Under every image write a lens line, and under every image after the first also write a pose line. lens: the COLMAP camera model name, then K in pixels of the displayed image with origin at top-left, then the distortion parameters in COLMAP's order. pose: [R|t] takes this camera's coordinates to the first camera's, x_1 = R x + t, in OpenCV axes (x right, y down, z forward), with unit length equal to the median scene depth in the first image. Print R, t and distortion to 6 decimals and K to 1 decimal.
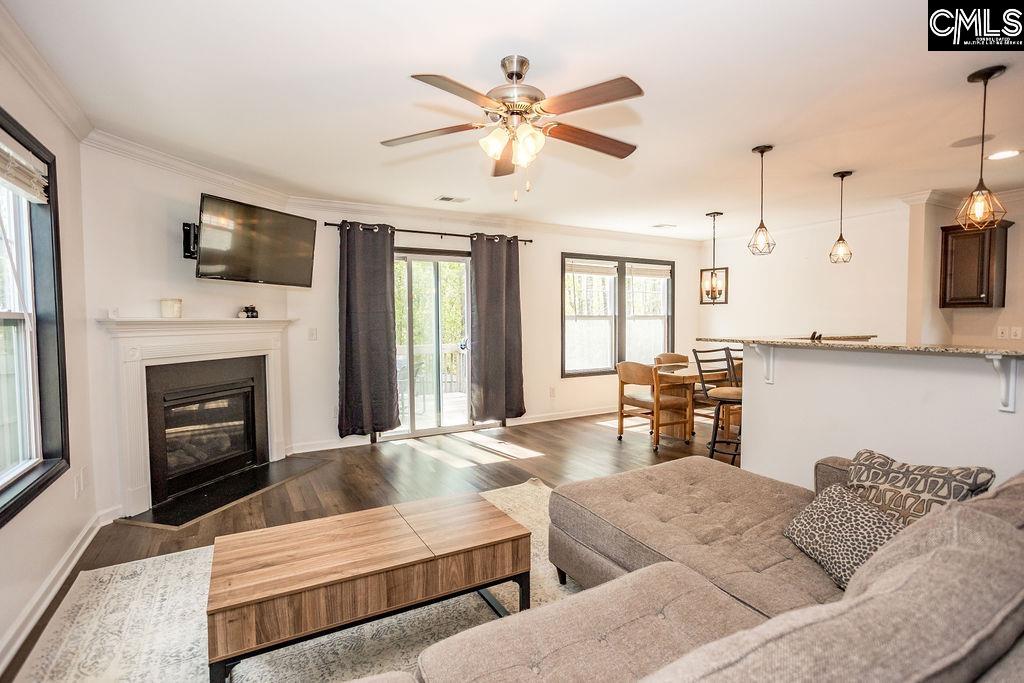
lens RADIAL K [[502.7, 0, 516.3], [0, 502.7, 340.6], [0, 0, 1]] dist [-0.040179, 0.057901]
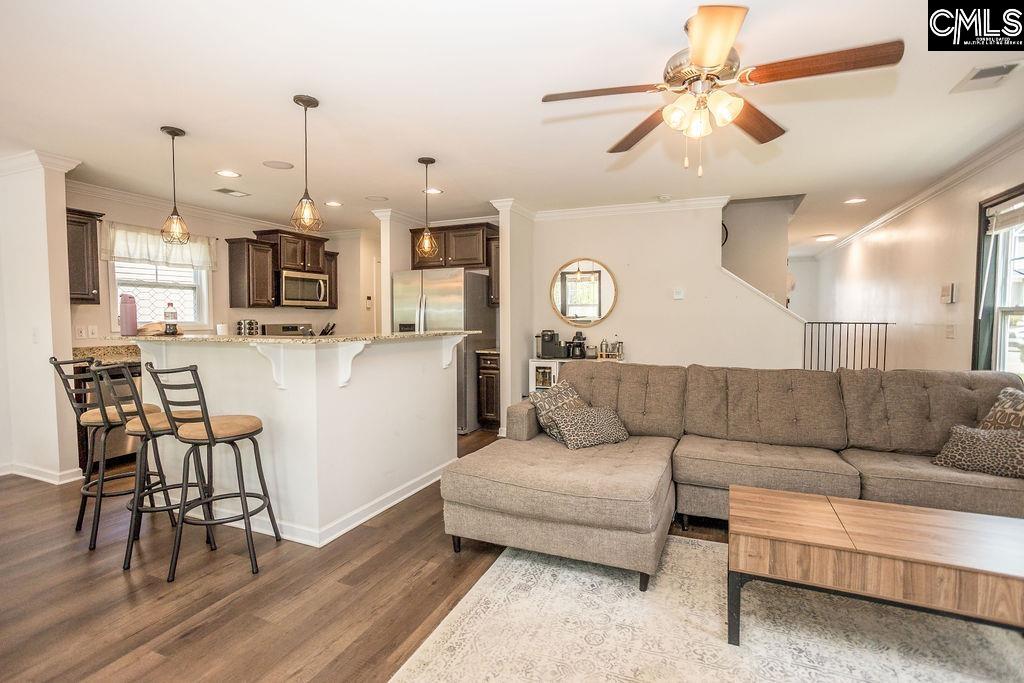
lens RADIAL K [[498.9, 0, 508.3], [0, 498.9, 342.0], [0, 0, 1]] dist [-0.039795, 0.029165]
pose [[-0.587819, -0.035211, 0.808226, -0.227878], [0.038192, 0.996731, 0.071201, -0.027615], [-0.808090, 0.072721, -0.584552, 0.787919]]
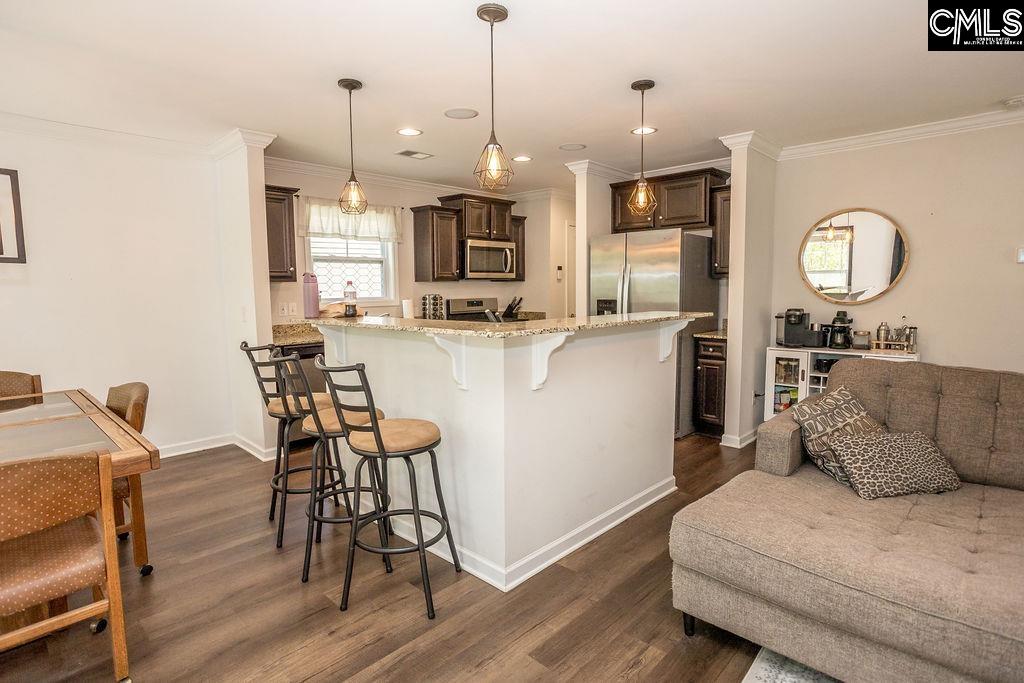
lens RADIAL K [[533.3, 0, 512.9], [0, 533.3, 337.9], [0, 0, 1]] dist [-0.057759, 0.038249]
pose [[-0.278603, -0.086786, 0.956477, -0.100800], [0.052774, 0.993021, 0.105474, -0.038704], [-0.958955, 0.079863, -0.272079, 0.756798]]
